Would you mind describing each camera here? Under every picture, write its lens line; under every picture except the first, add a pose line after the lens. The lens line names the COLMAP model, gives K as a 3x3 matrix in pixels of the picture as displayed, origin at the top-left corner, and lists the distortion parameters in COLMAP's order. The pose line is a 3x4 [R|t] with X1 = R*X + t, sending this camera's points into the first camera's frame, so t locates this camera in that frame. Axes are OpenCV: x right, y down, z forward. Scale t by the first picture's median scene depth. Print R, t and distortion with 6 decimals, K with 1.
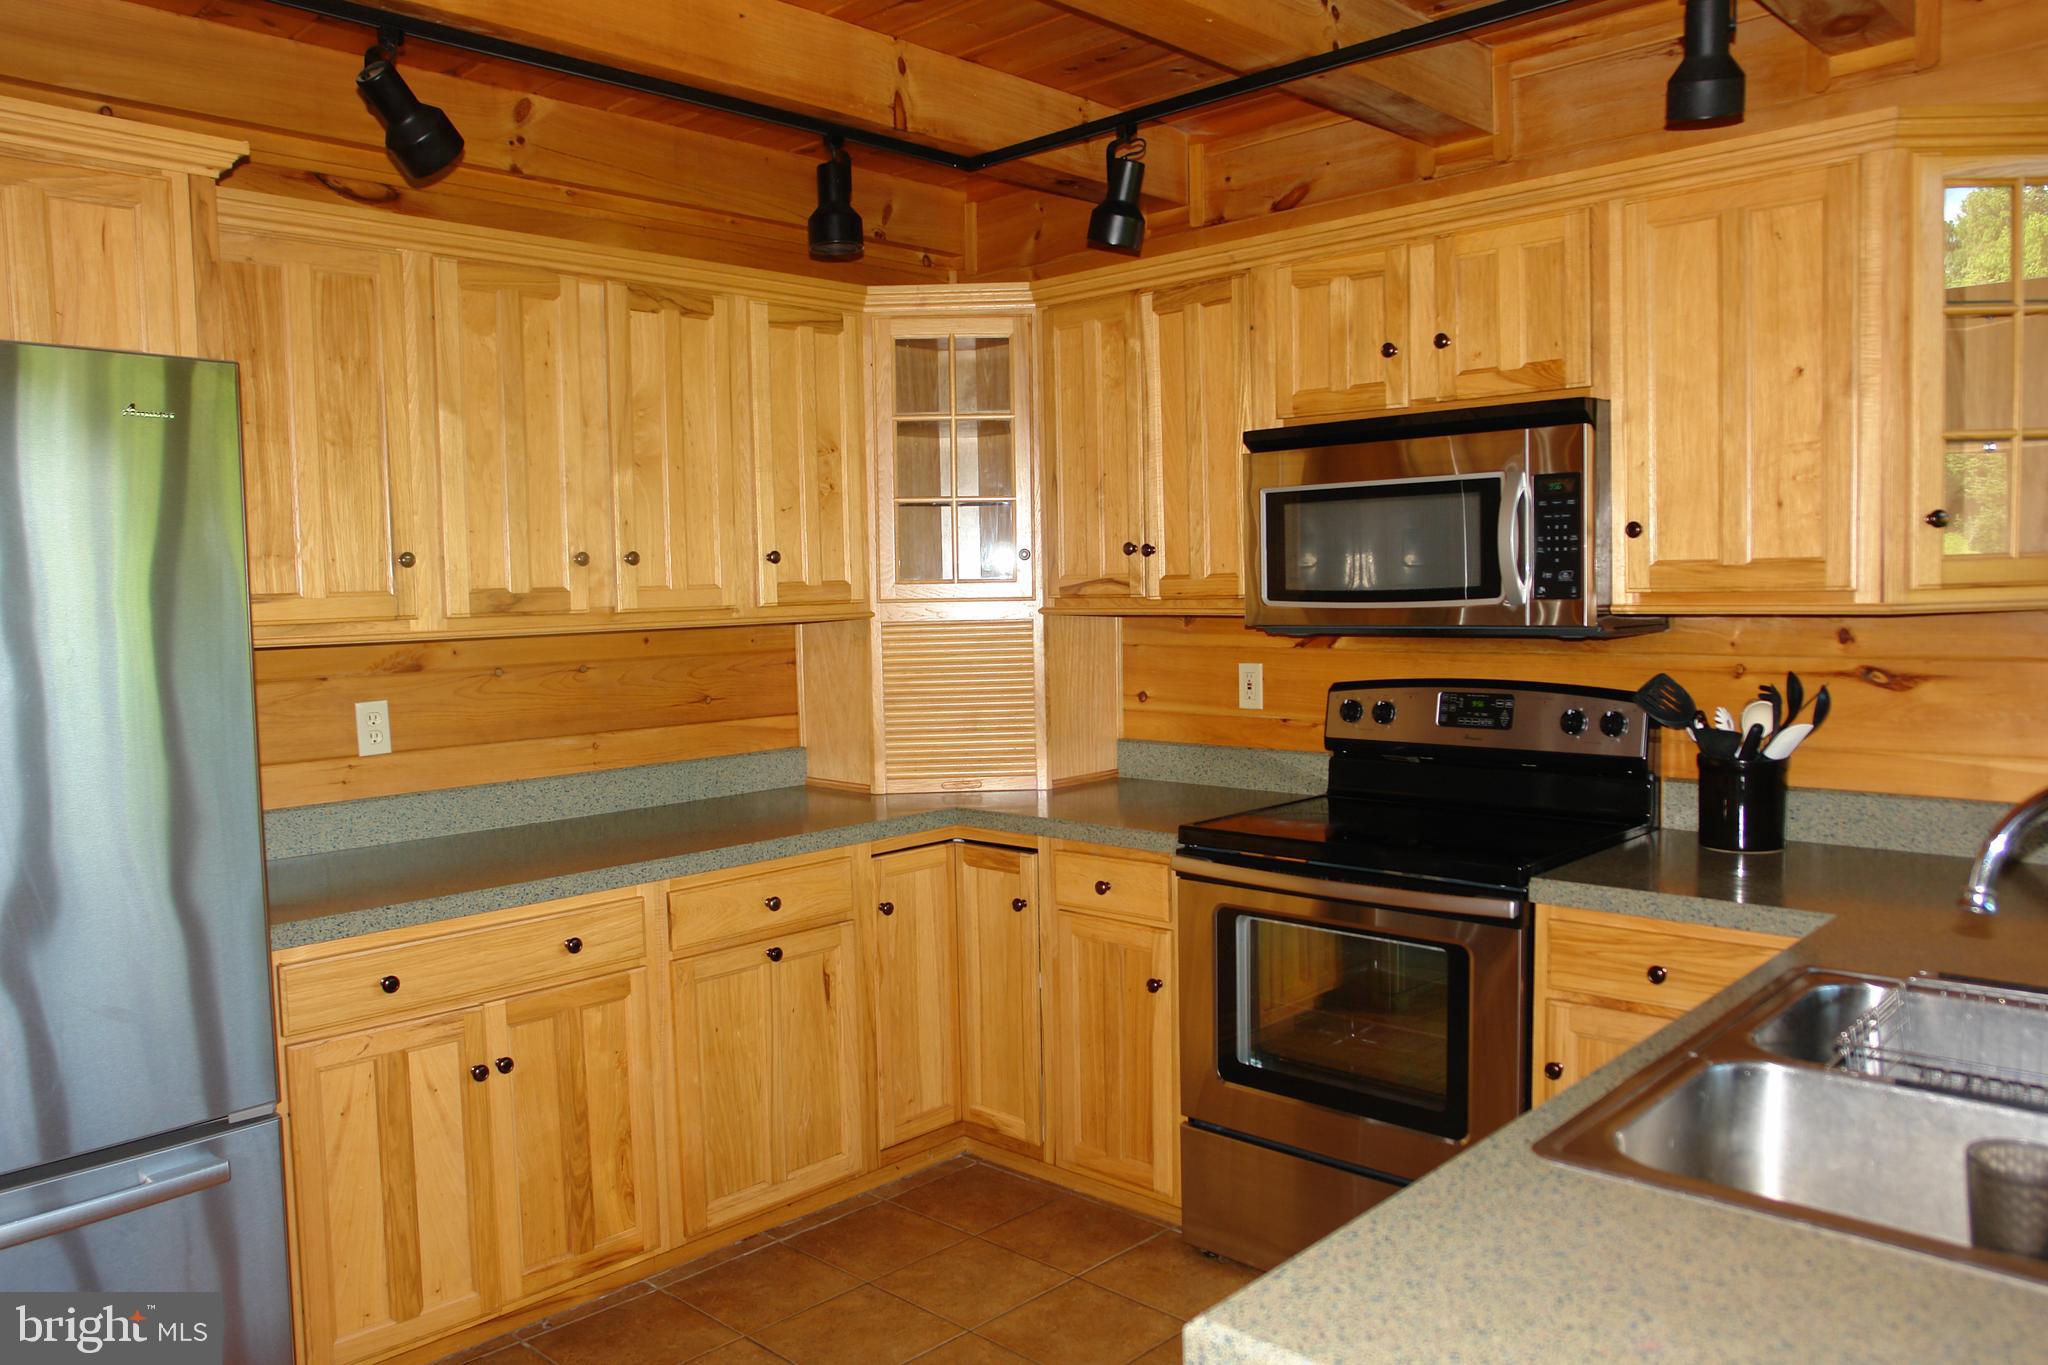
lens RADIAL K [[1532.1, 0, 1022.9], [0, 1532.1, 688.5], [0, 0, 1]] dist [-0.100267, 0.070341]
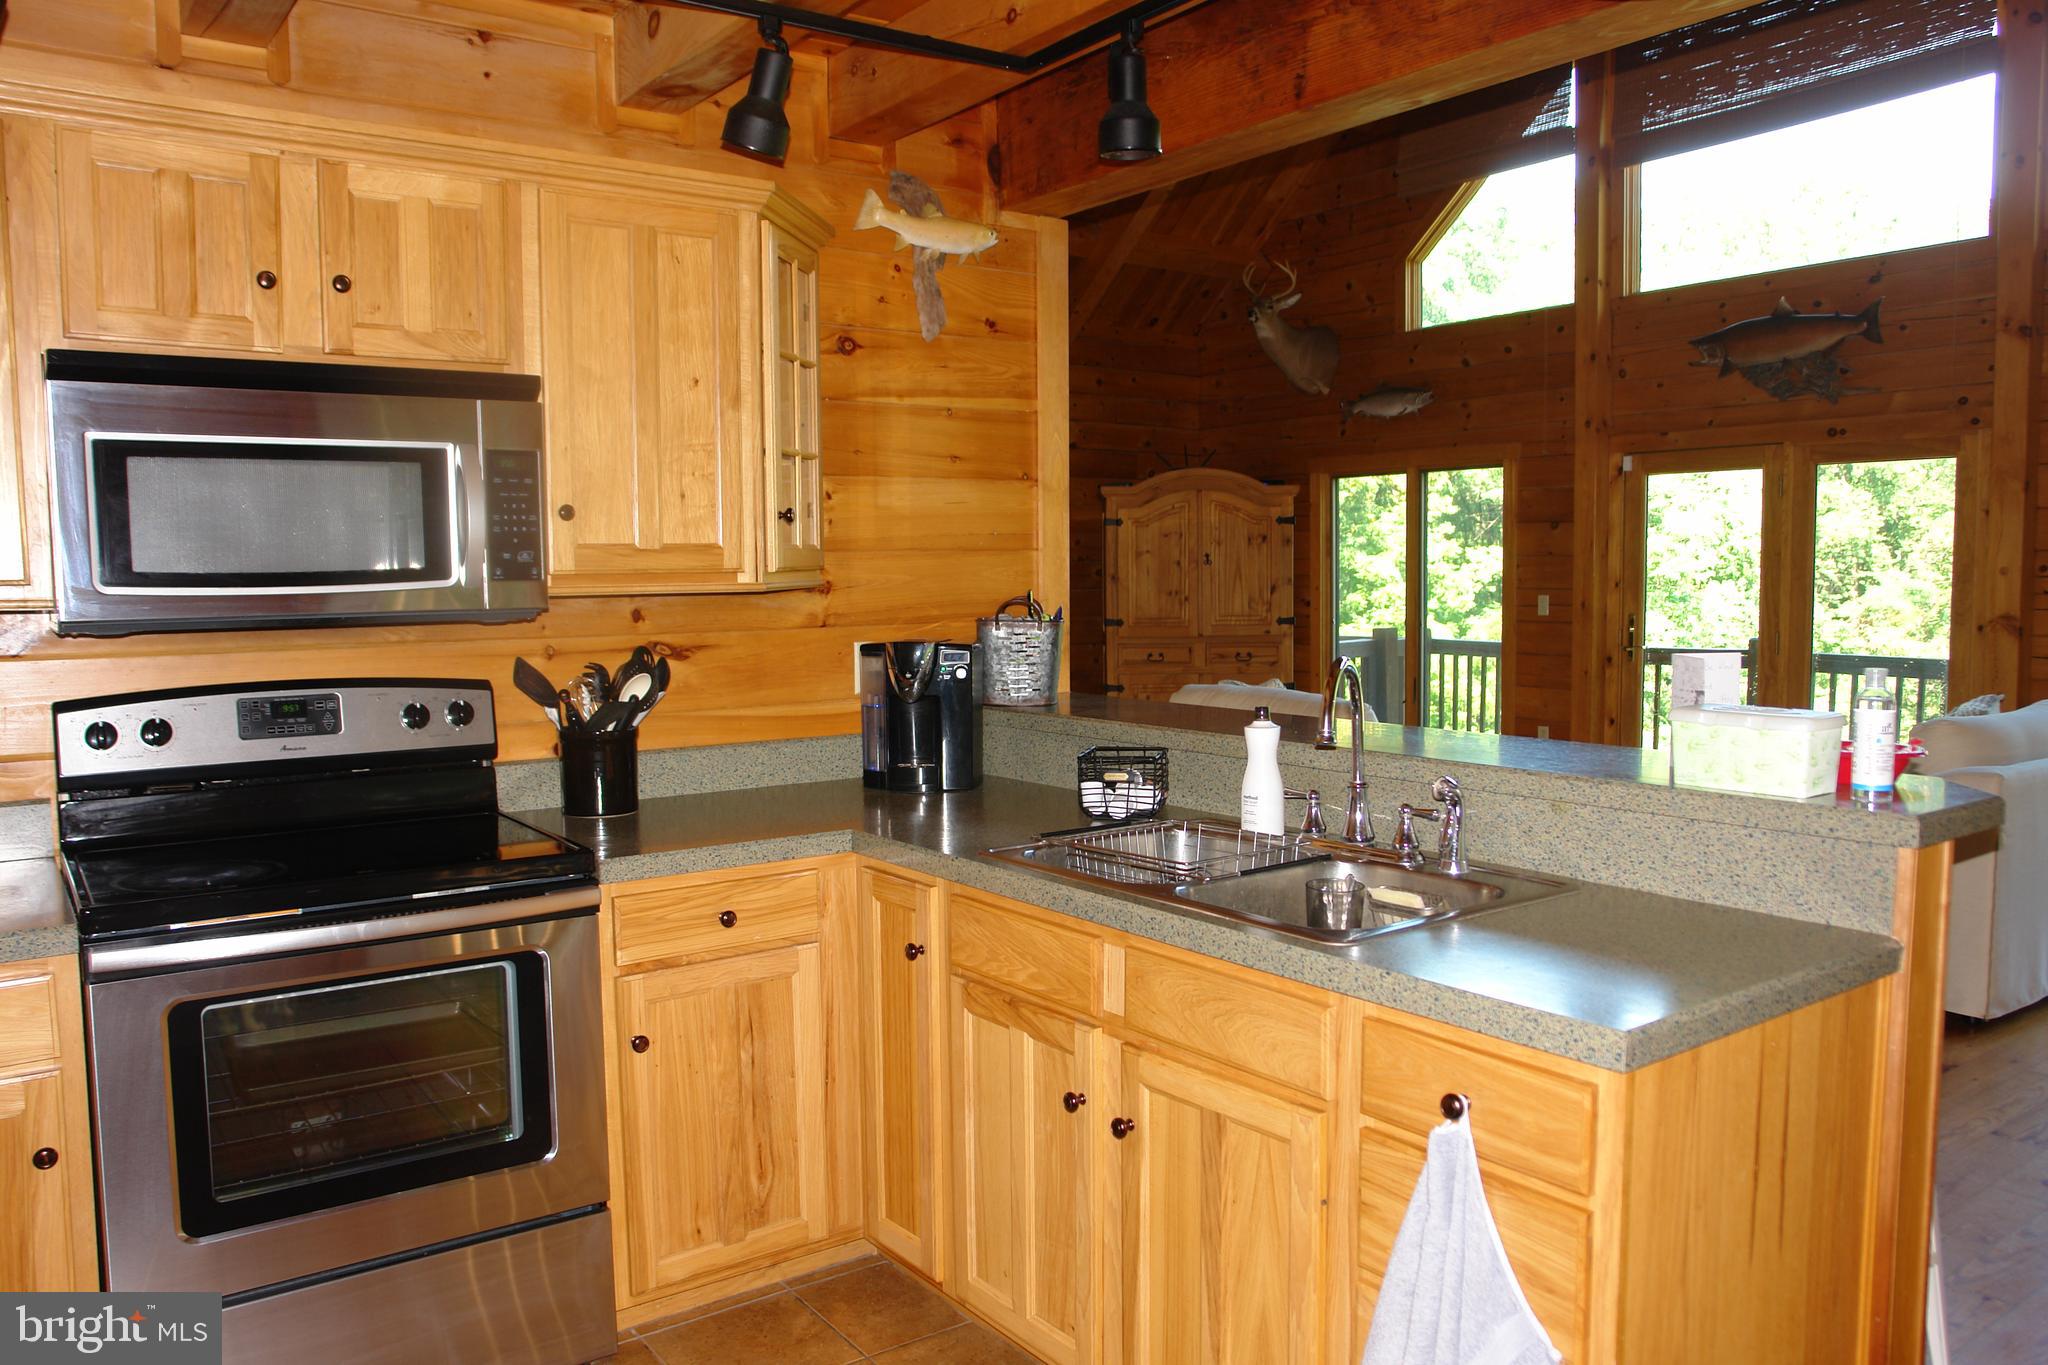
lens RADIAL K [[1532.1, 0, 1019.3], [0, 1532.1, 687.4], [0, 0, 1]] dist [-0.100267, 0.070341]
pose [[0.155699, -0.053342, 0.986363, -0.557896], [0.075445, 0.996266, 0.041968, -0.007357], [-0.984919, 0.067882, 0.159142, 0.535776]]
